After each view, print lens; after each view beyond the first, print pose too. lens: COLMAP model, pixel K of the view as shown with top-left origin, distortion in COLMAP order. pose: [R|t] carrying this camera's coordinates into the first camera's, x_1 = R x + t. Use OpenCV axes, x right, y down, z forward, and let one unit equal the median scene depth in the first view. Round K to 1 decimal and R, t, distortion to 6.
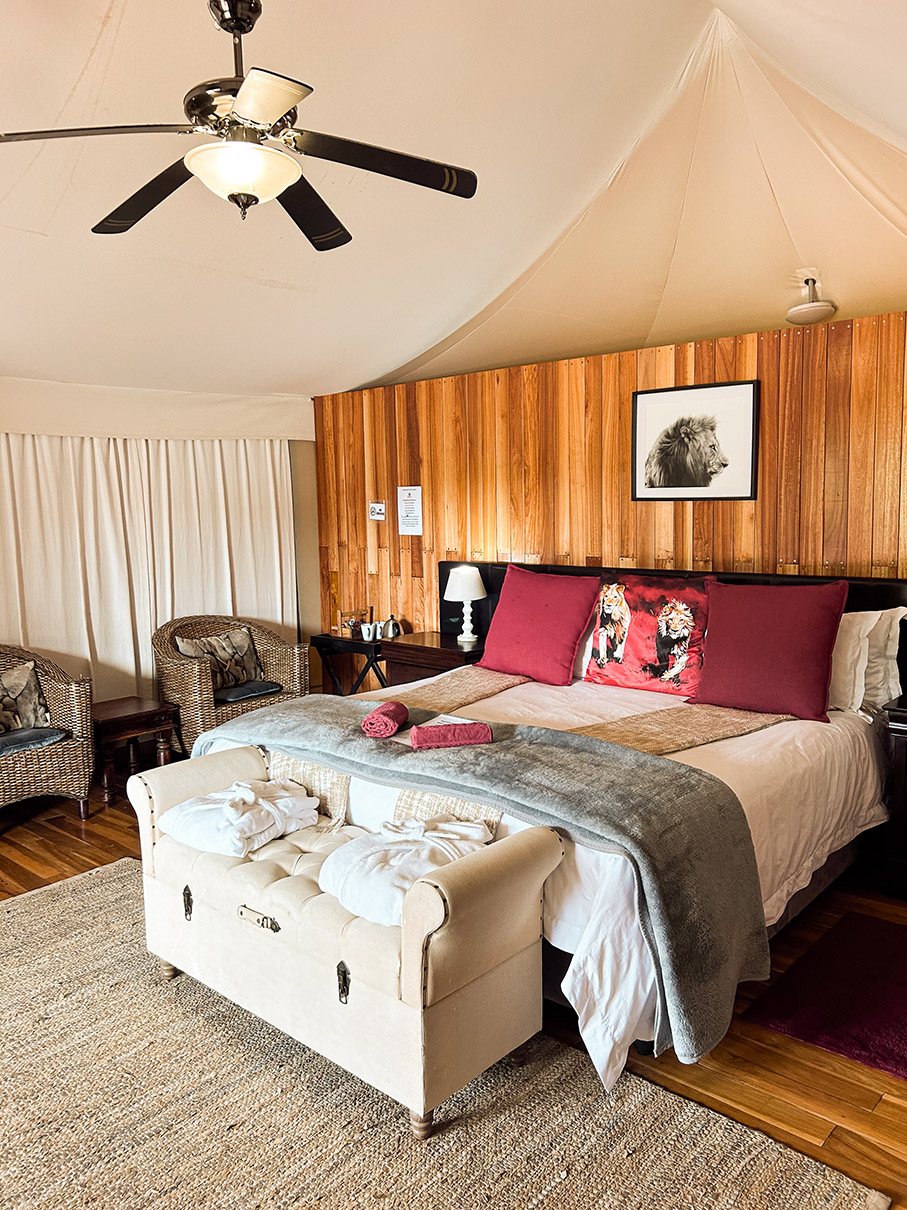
lens RADIAL K [[903.8, 0, 453.5], [0, 903.8, 605.0], [0, 0, 1]] dist [0.041795, -0.002327]
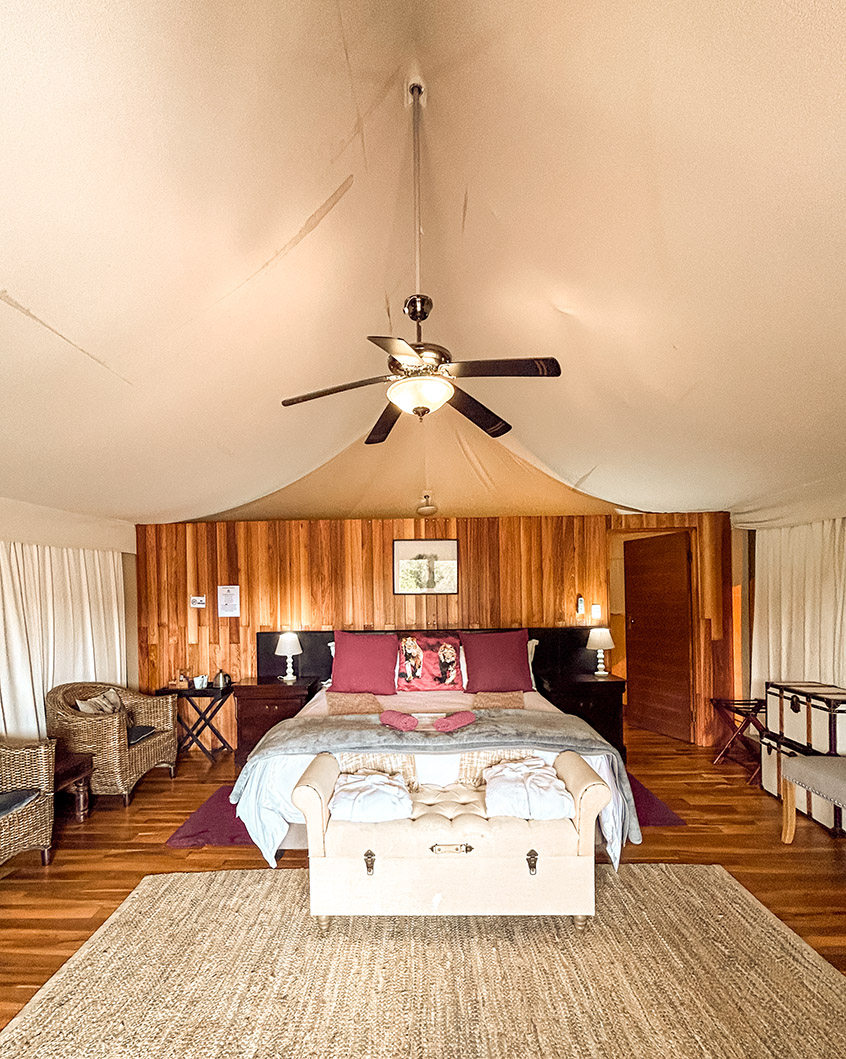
lens RADIAL K [[485.7, 0, 422.8], [0, 485.7, 599.5], [0, 0, 1]] dist [-0.000773, 0.000067]
pose [[0.758309, 0.002611, 0.651890, -0.391845], [0.075717, 0.992871, -0.092054, -0.005255], [-0.647483, 0.119164, 0.752705, 0.170116]]
